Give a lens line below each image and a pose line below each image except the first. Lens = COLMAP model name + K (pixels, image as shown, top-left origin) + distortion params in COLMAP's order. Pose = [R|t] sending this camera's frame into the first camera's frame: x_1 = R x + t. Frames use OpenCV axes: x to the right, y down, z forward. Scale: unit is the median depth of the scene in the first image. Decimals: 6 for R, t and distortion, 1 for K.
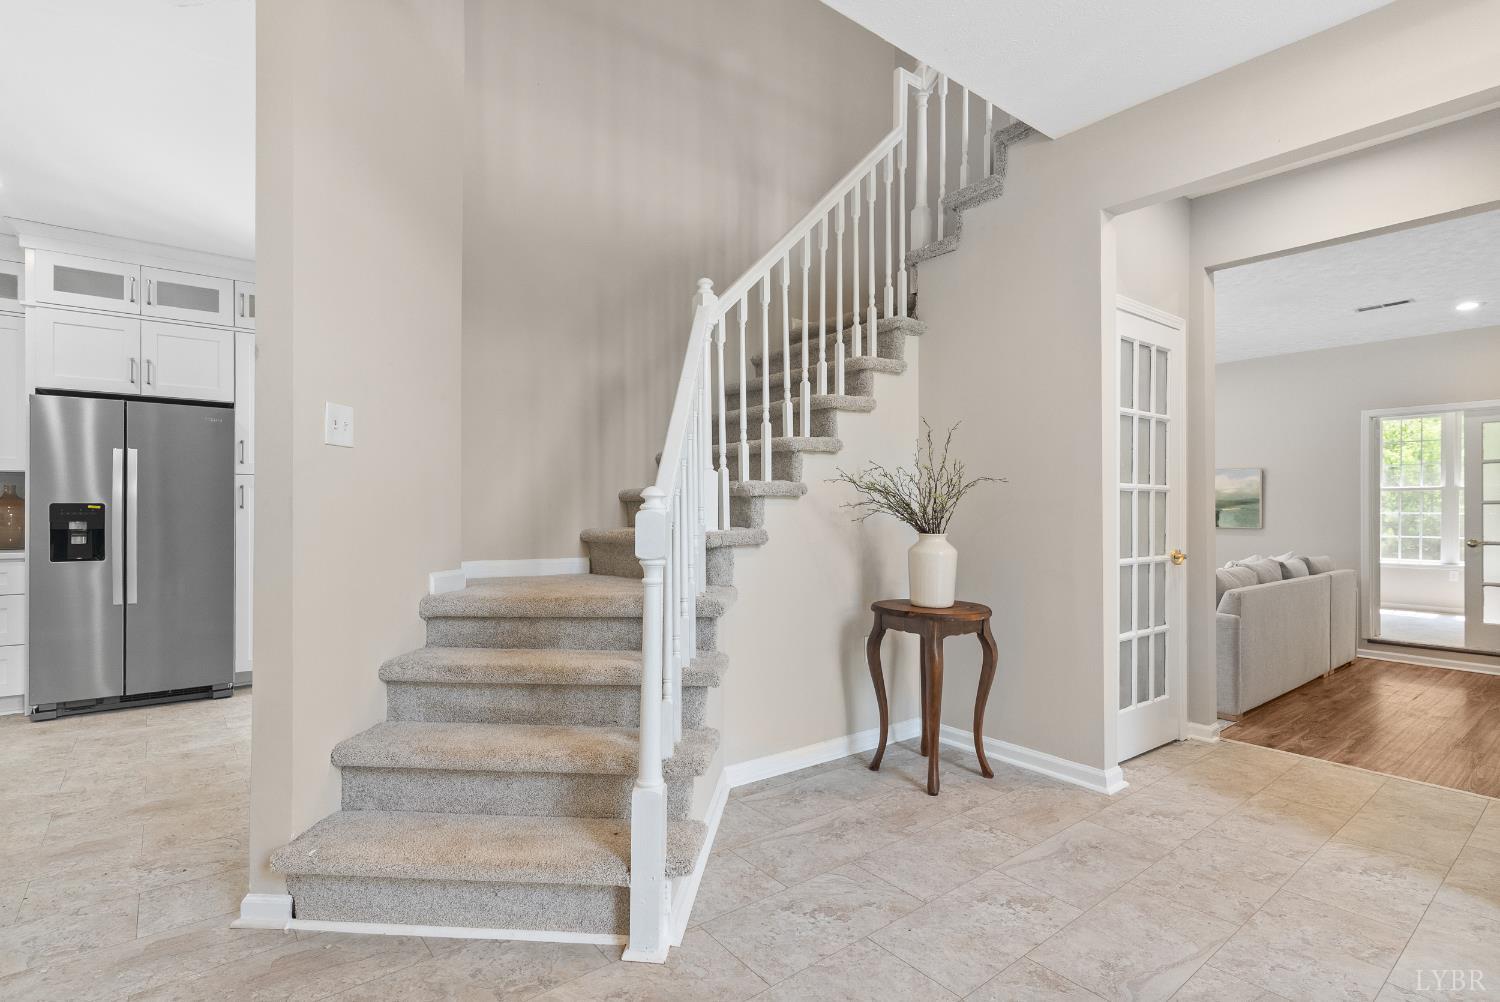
lens RADIAL K [[742.5, 0, 740.9], [0, 742.5, 494.6], [0, 0, 1]] dist [-0.002042, 0.000389]
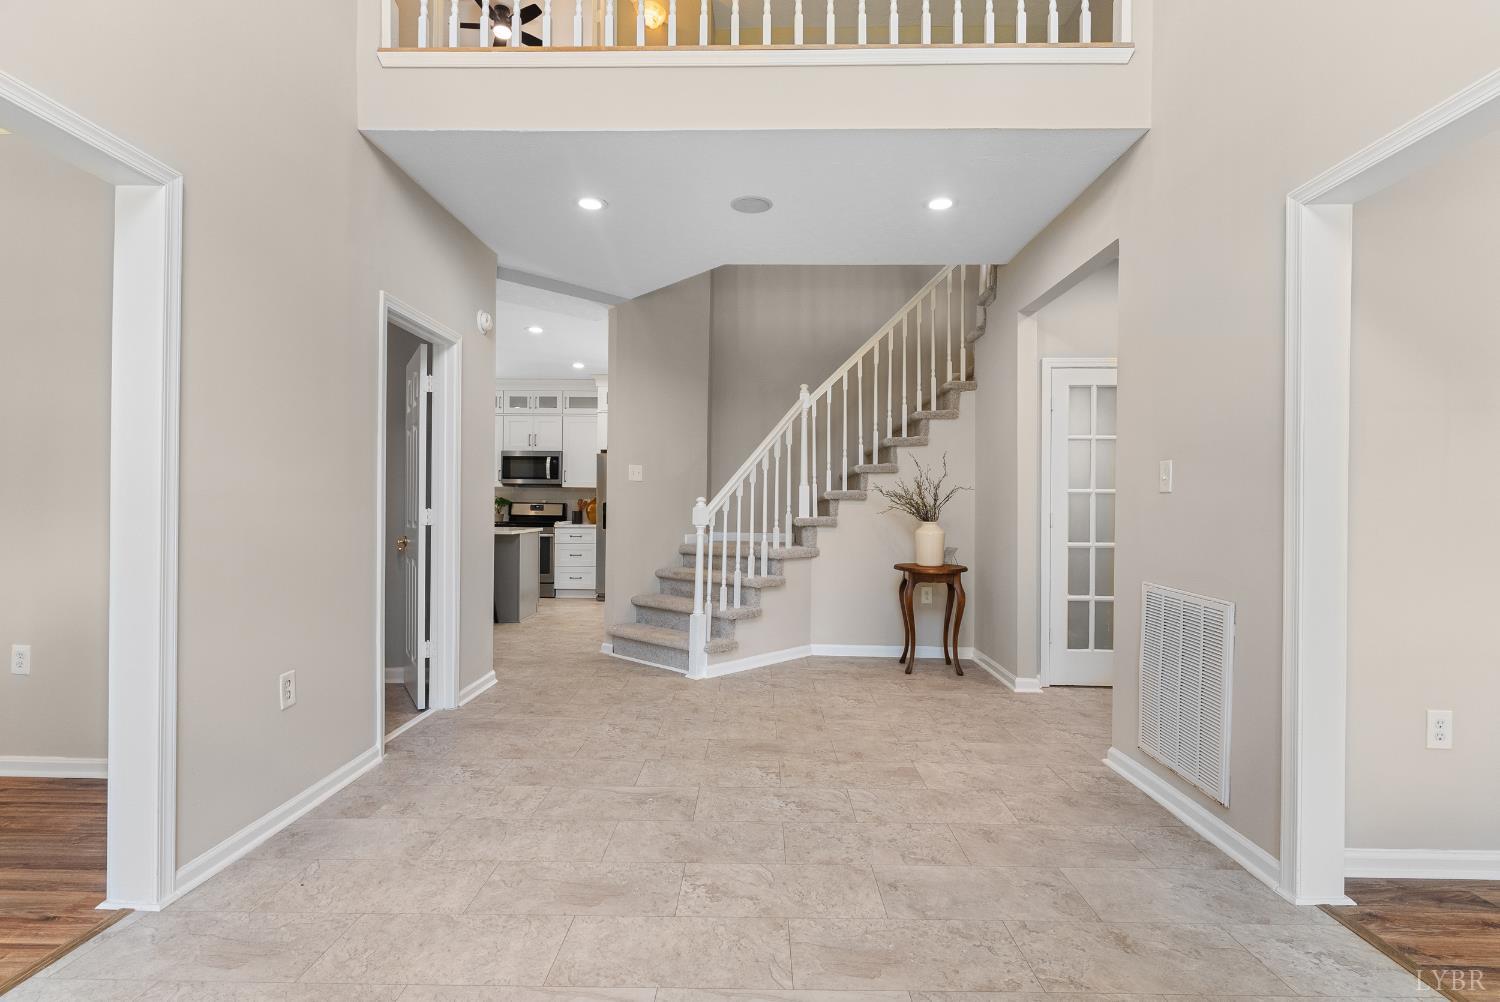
lens RADIAL K [[742.5, 0, 740.9], [0, 742.5, 494.6], [0, 0, 1]] dist [-0.002042, 0.000389]
pose [[0.763782, -0.005396, -0.645452, 1.023695], [0.004450, 0.999985, -0.003095, -0.004604], [0.645459, -0.000508, 0.763794, -0.532844]]
